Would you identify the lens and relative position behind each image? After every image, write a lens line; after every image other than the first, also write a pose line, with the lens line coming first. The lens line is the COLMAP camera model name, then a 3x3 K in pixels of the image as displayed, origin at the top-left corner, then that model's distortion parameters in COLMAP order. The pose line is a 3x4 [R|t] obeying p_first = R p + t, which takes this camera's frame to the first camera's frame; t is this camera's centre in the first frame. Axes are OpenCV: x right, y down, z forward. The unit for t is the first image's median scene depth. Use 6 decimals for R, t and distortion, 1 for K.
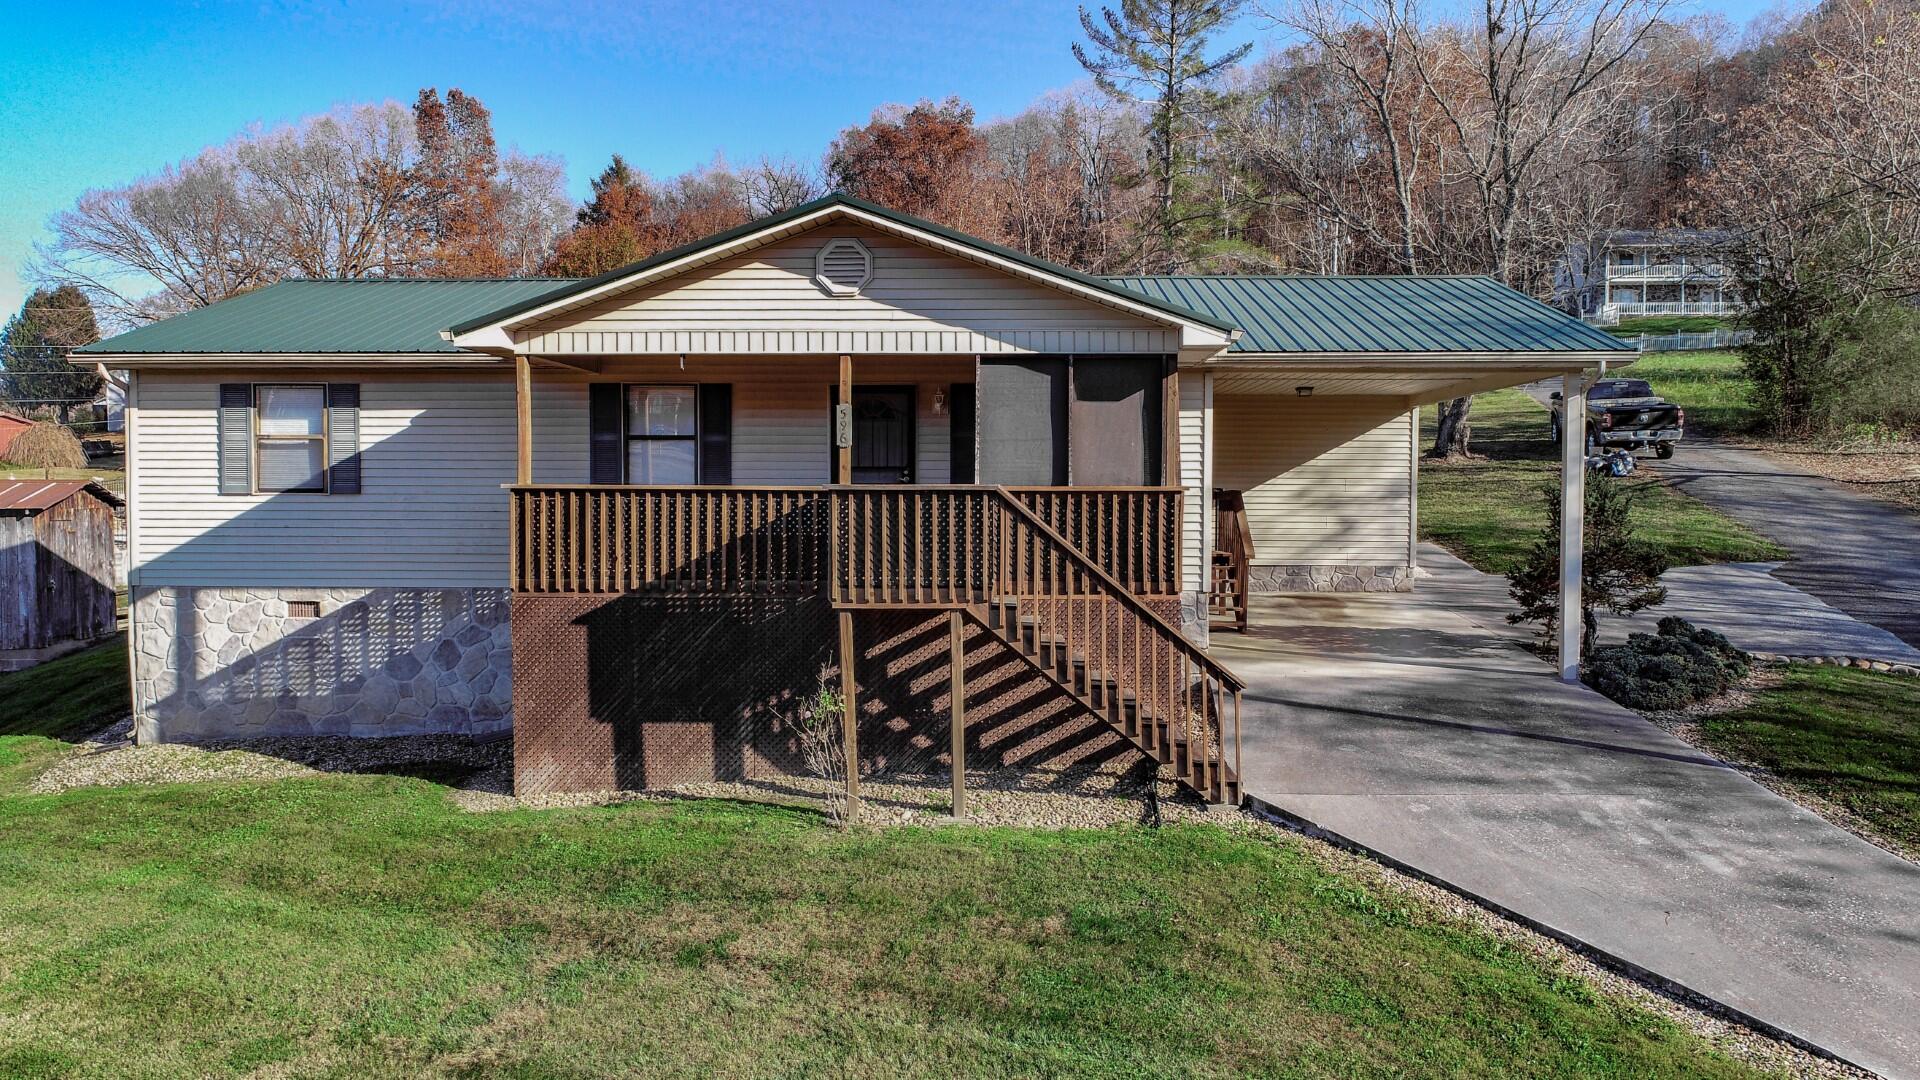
lens RADIAL K [[1365.9, 0, 956.6], [0, 1365.9, 455.7], [0, 0, 1]] dist [-0.036991, 0.000169]
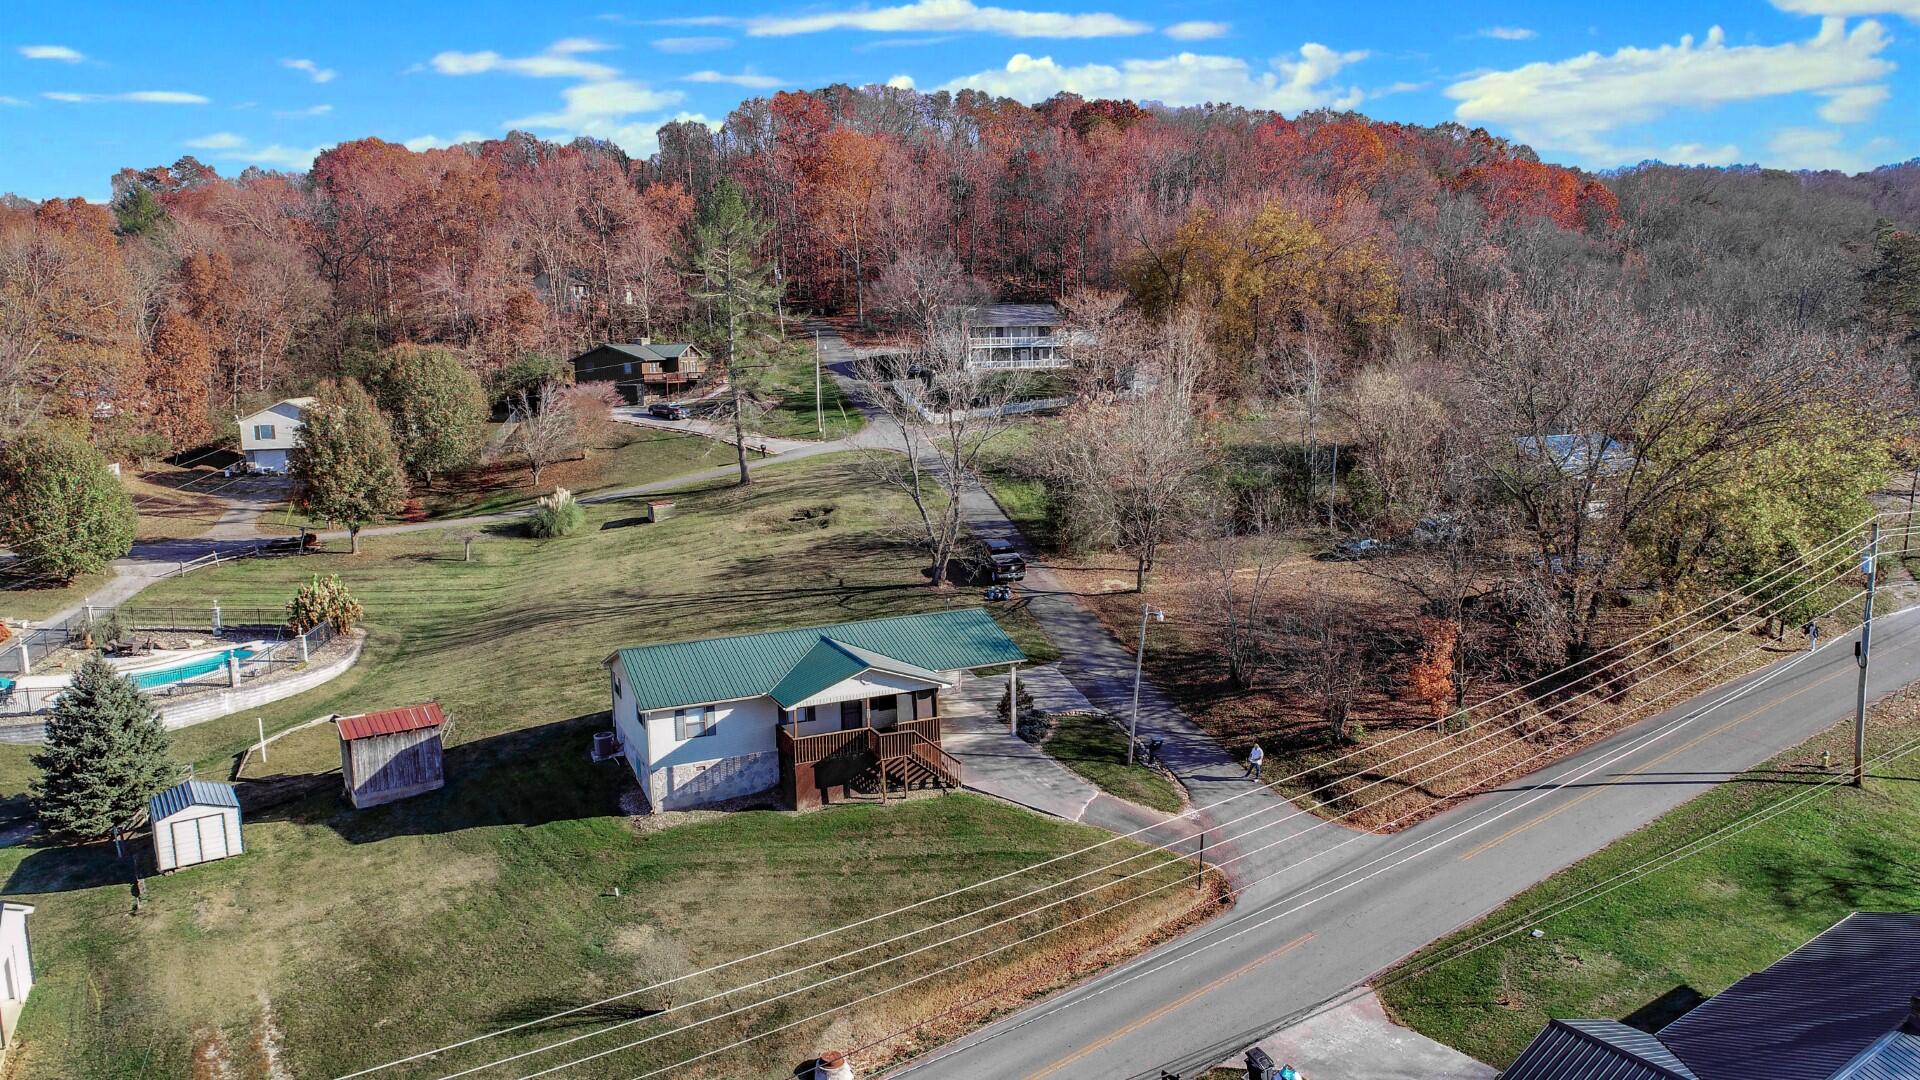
lens RADIAL K [[1287.9, 0, 960.0], [0, 1287.9, 540.0], [0, 0, 1]] dist [0.001943, 0.000023]
pose [[0.893314, -0.080915, 0.442089, -1.519744], [0.005166, 0.985443, 0.169925, -1.204072], [-0.449403, -0.149513, 0.880729, -2.517371]]
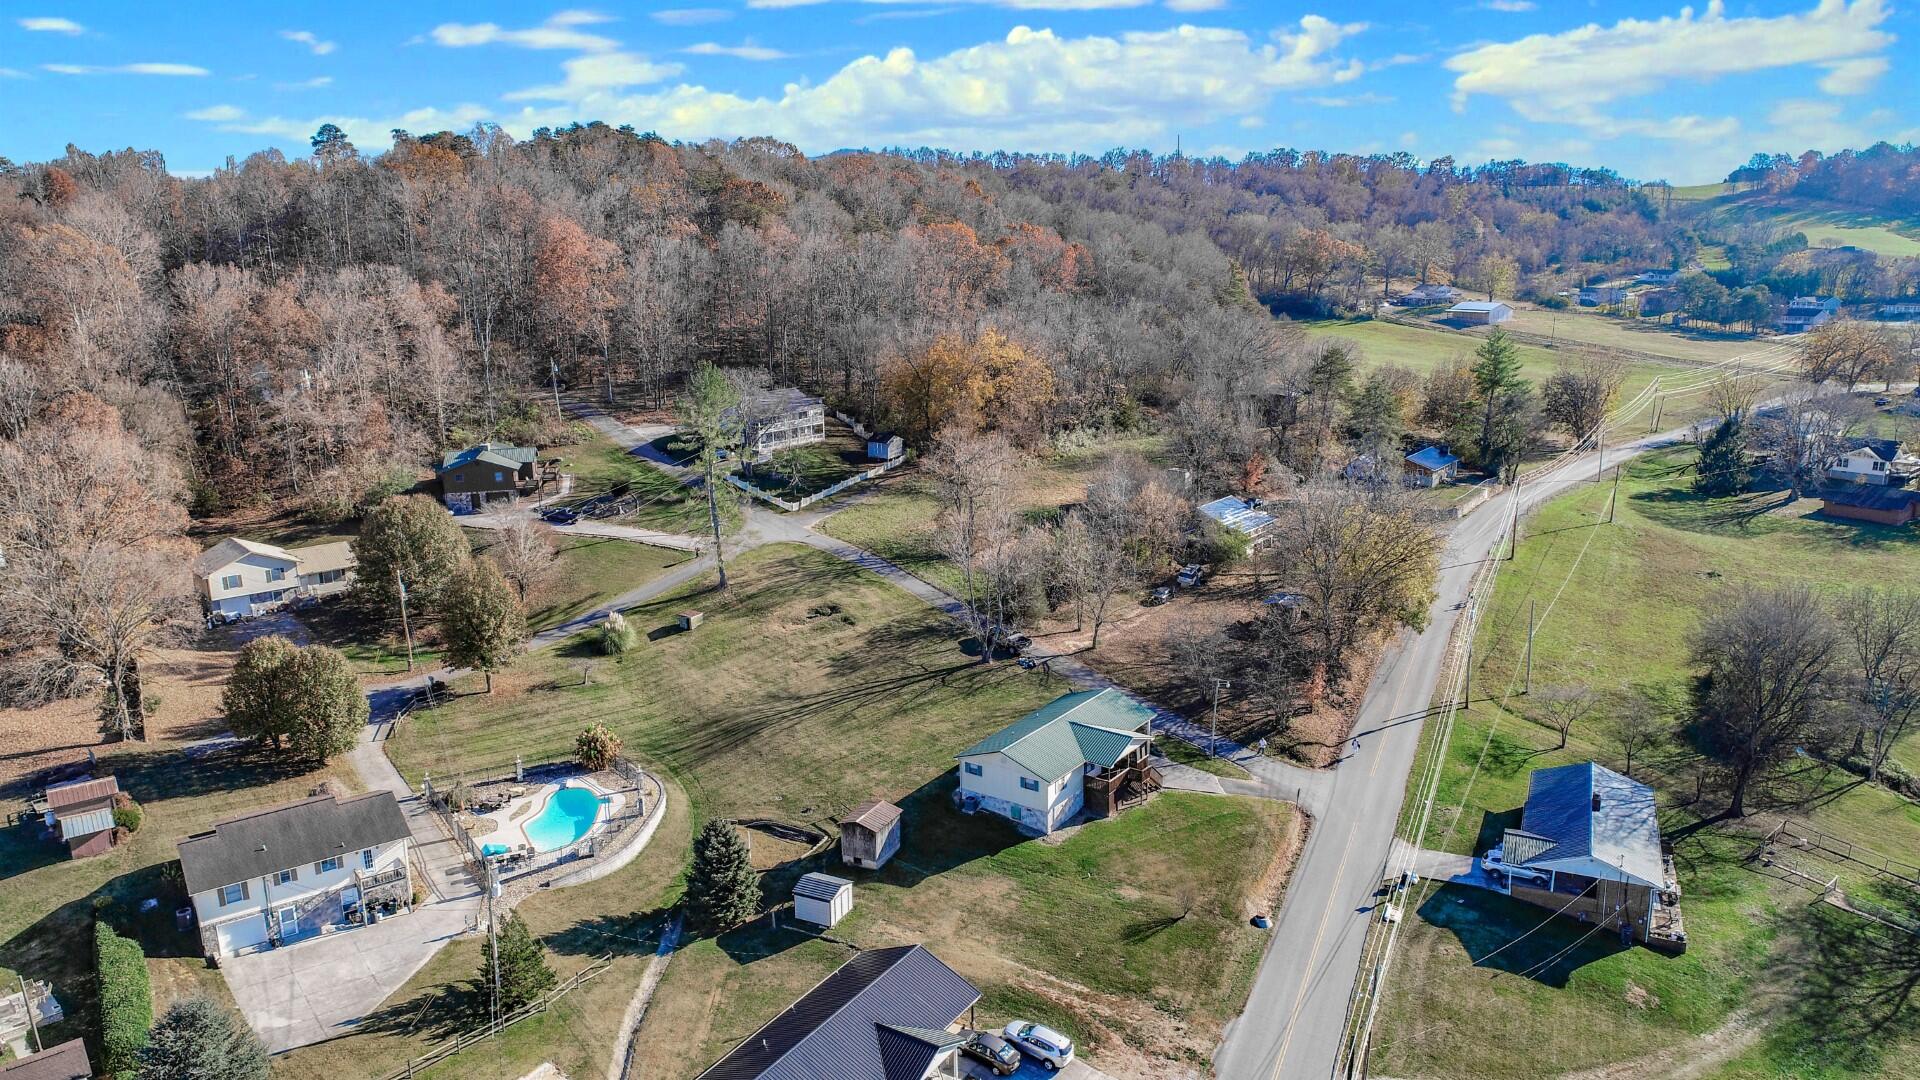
lens RADIAL K [[1287.9, 0, 960.0], [0, 1287.9, 540.0], [0, 0, 1]] dist [0.001943, 0.000023]
pose [[0.557723, -0.193252, 0.807217, -6.511143], [-0.005911, 0.971569, 0.236682, -3.076724], [-0.830006, -0.136775, 0.540724, -2.129644]]
